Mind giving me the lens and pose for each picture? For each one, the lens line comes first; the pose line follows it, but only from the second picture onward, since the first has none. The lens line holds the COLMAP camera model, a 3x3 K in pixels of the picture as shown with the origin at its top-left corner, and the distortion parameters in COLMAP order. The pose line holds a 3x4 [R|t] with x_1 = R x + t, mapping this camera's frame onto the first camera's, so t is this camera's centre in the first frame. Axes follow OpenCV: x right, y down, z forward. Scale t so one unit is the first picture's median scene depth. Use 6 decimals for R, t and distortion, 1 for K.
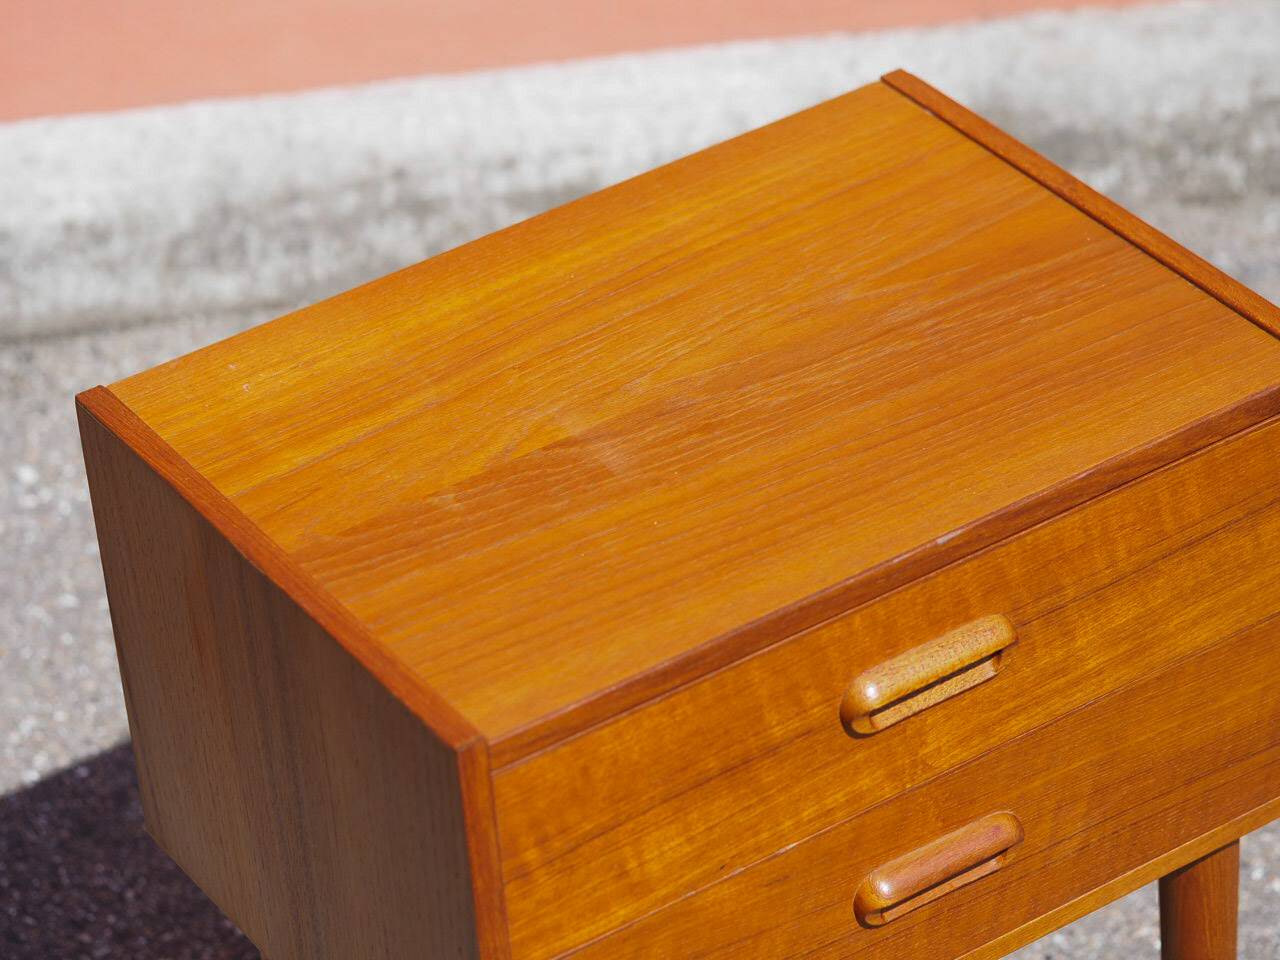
lens RADIAL K [[4579.5, 0, 638.3], [0, 4579.5, 510.3], [0, 0, 1]] dist [-0.049303, 2.583765]
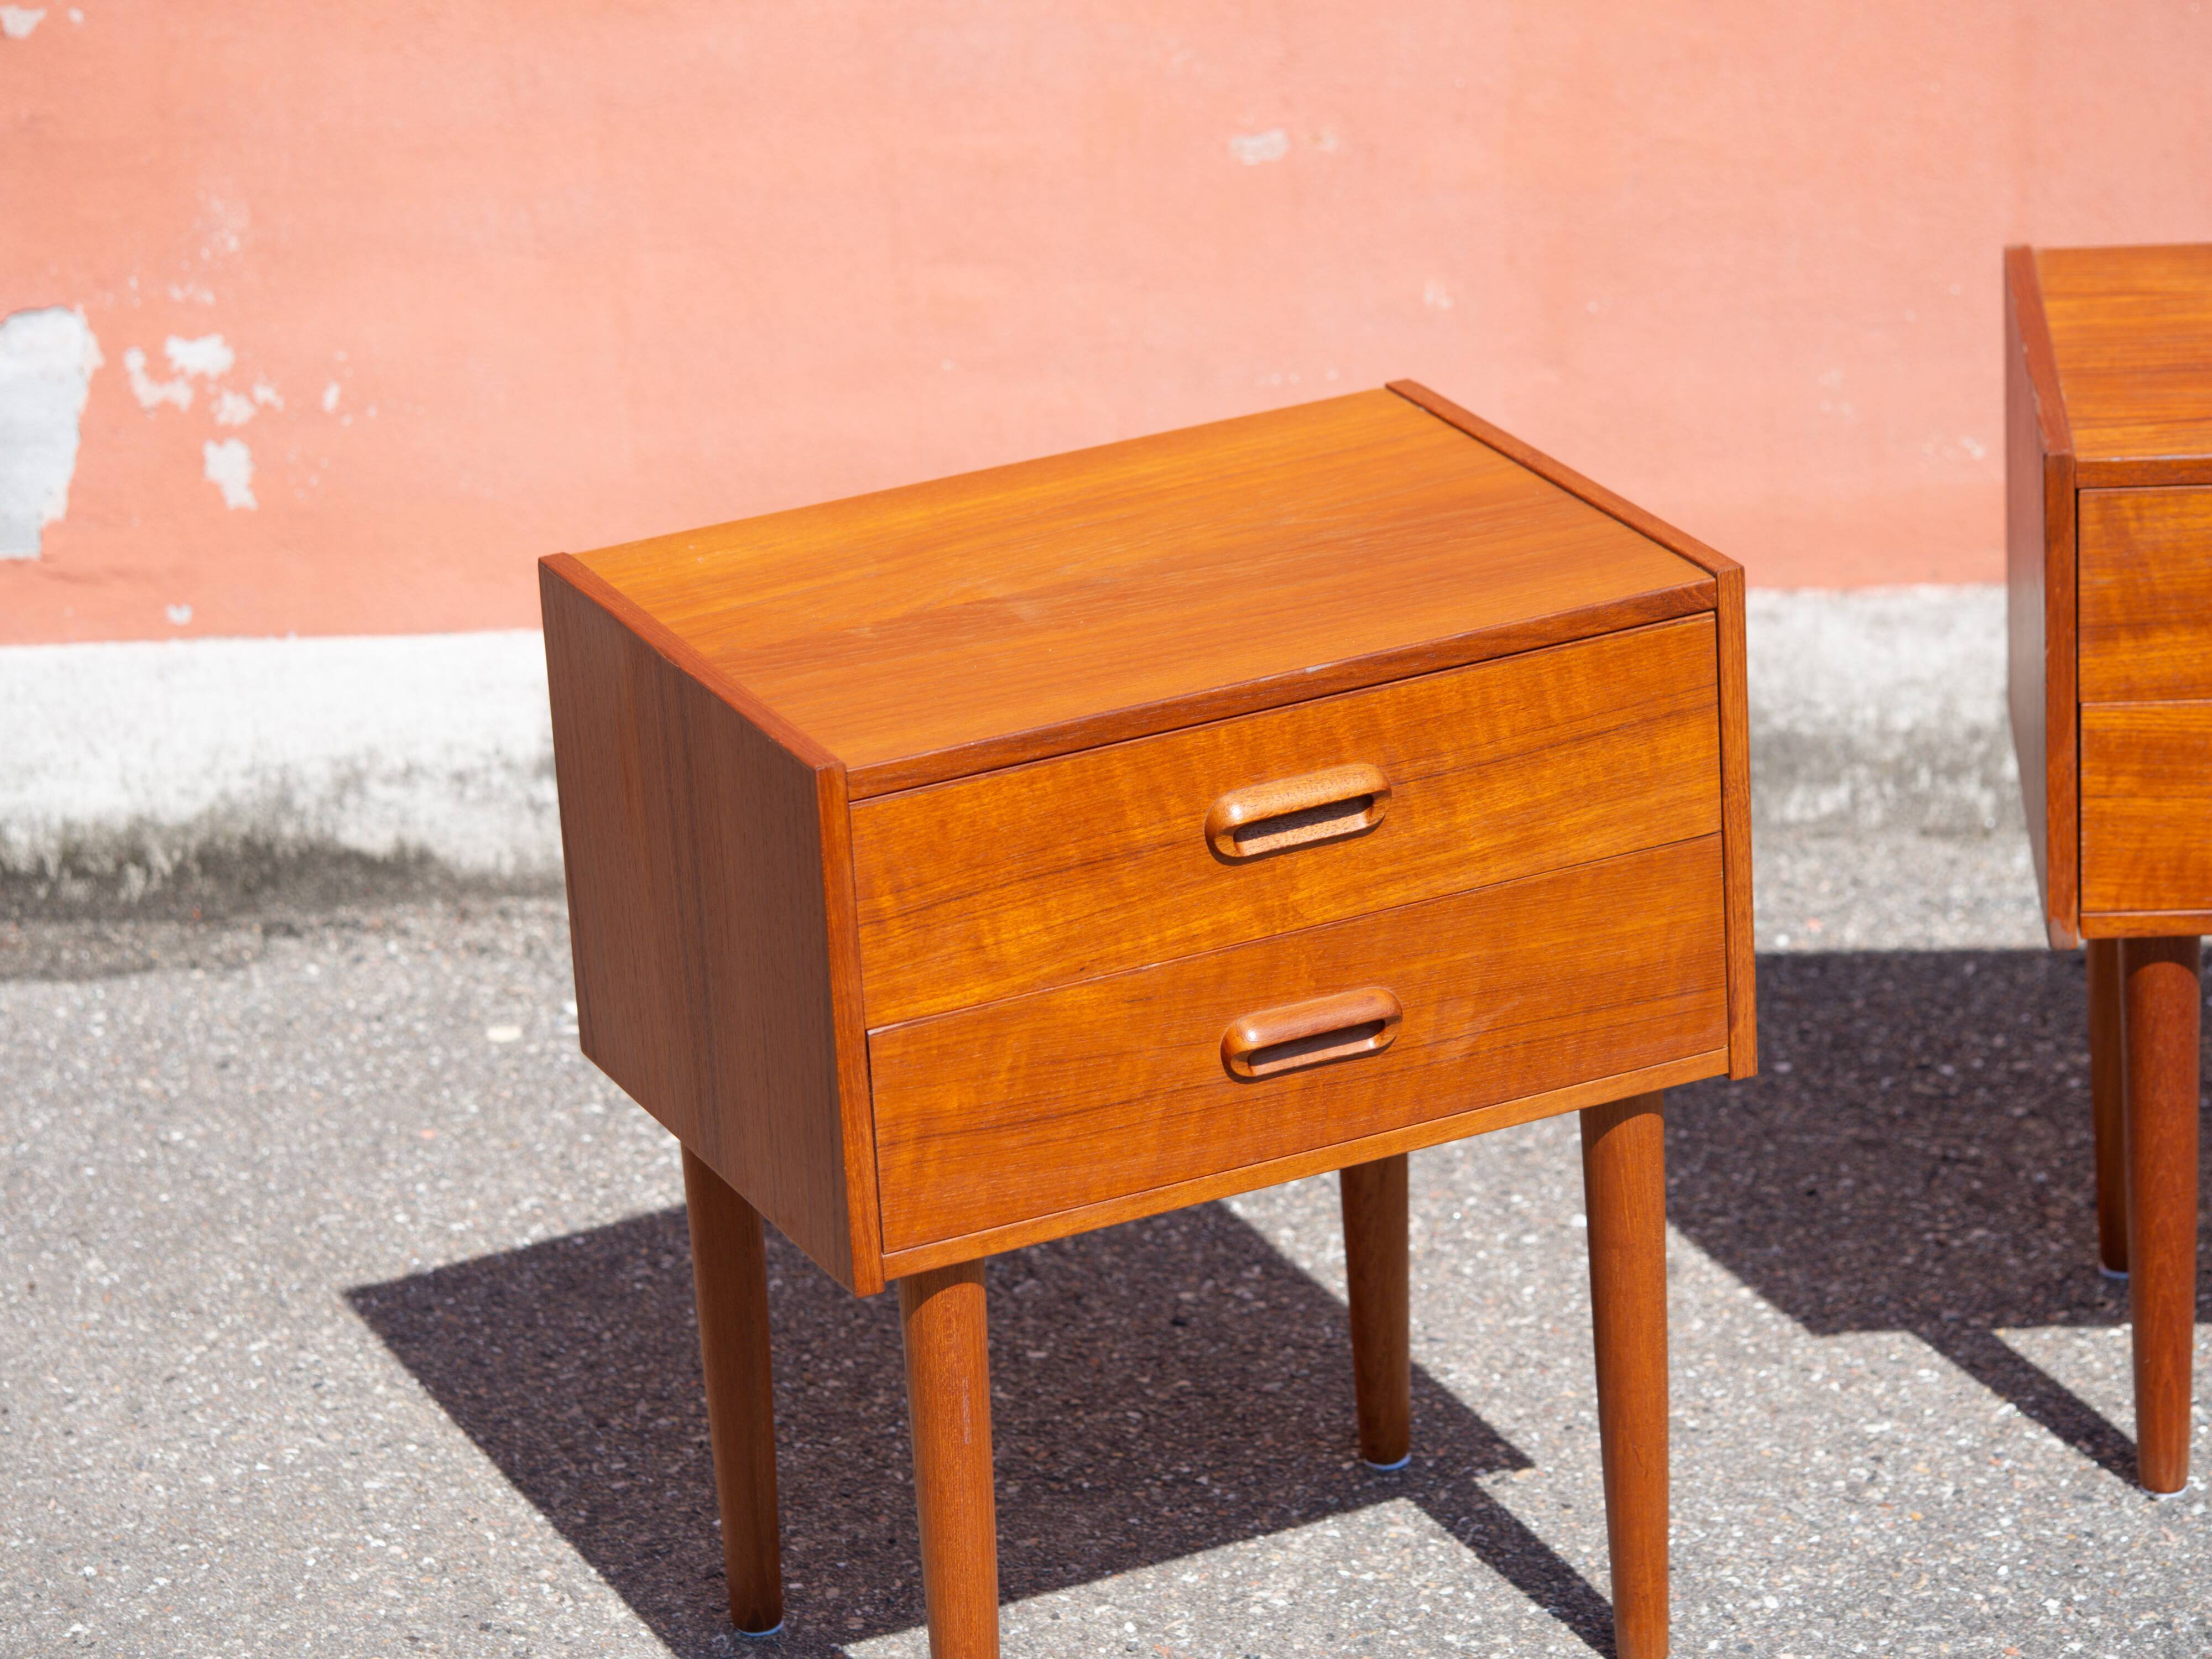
lens RADIAL K [[7913.9, 0, 1103.0], [0, 7913.9, 881.9], [0, 0, 1]] dist [-0.049303, 2.583765]
pose [[0.989898, 0.063831, -0.126600, 0.243150], [-0.089898, 0.973058, -0.212311, 0.428560], [0.109637, 0.221548, 0.968967, -0.733312]]
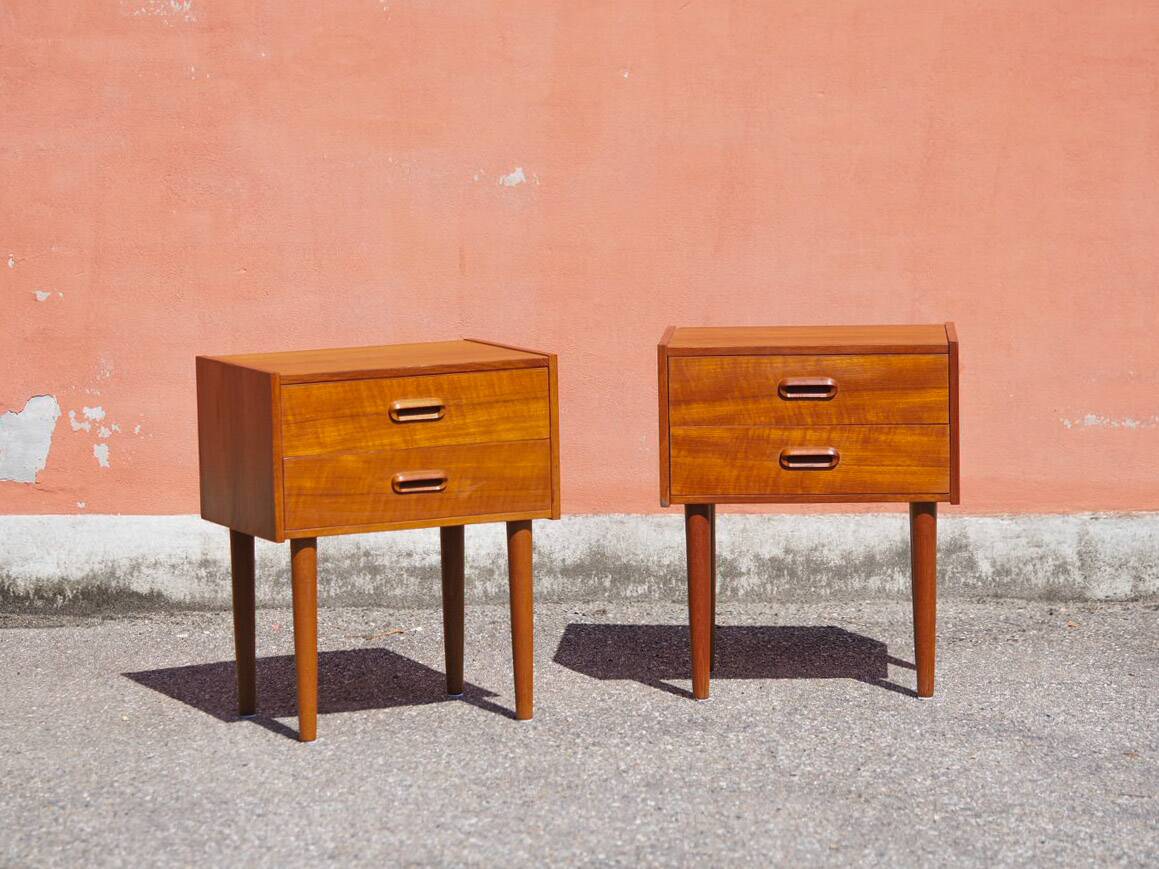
lens RADIAL K [[4613.0, 0, 579.5], [0, 4613.0, 434.5], [0, 0, 1]] dist [-0.000546, 1.438264]
pose [[0.986287, 0.063333, -0.152404, 0.704613], [-0.127632, 0.878146, -0.461053, 1.616079], [0.104634, 0.474183, 0.874187, -1.998583]]
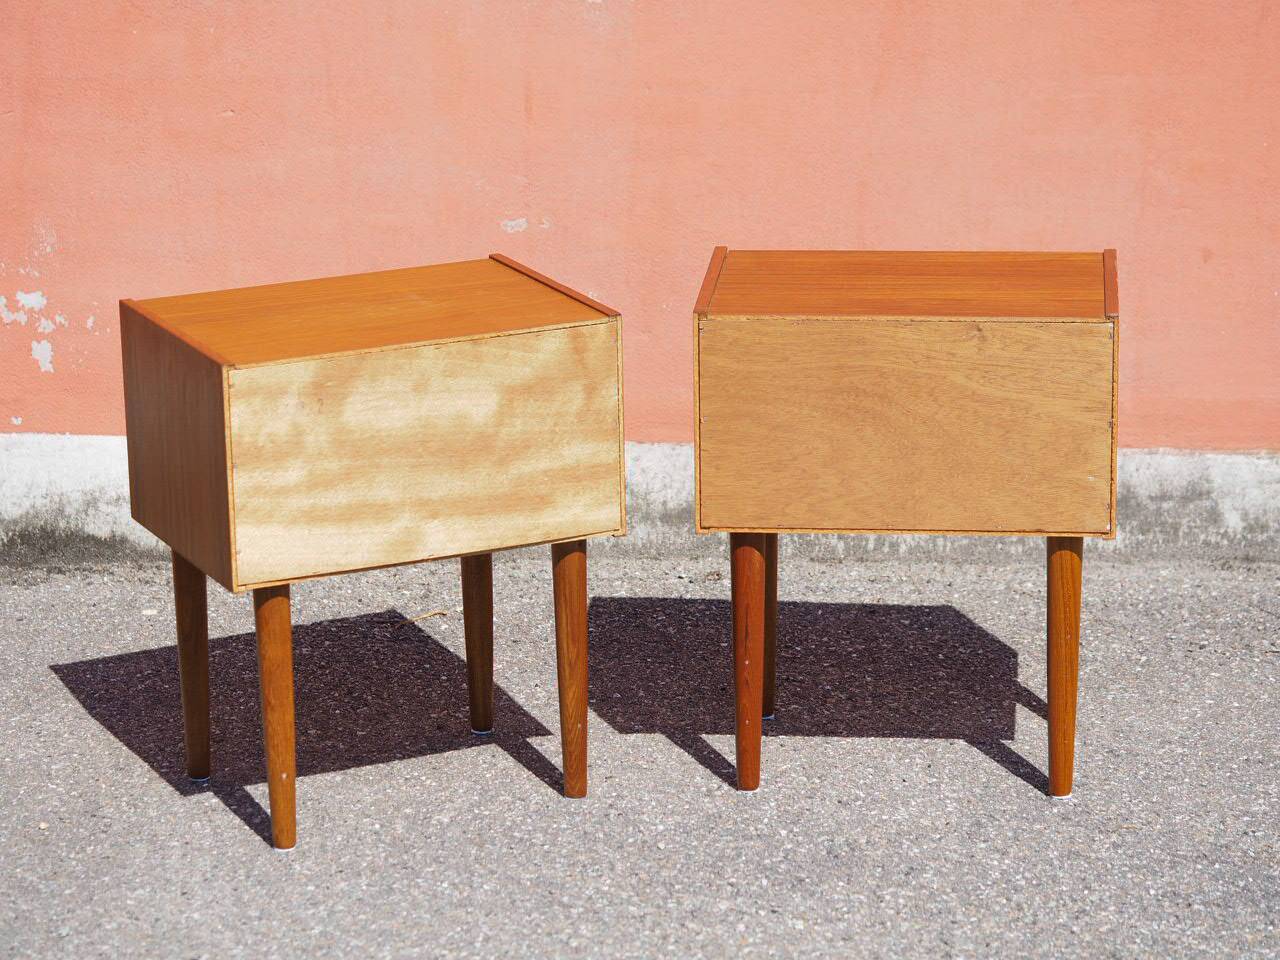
lens RADIAL K [[4579.5, 0, 638.3], [0, 4579.5, 510.3], [0, 0, 1]] dist [-0.049303, 2.583765]
pose [[0.982520, 0.097264, -0.158726, 0.540953], [-0.142810, 0.940765, -0.307518, 0.785836], [0.119414, 0.324810, 0.938210, -1.222232]]
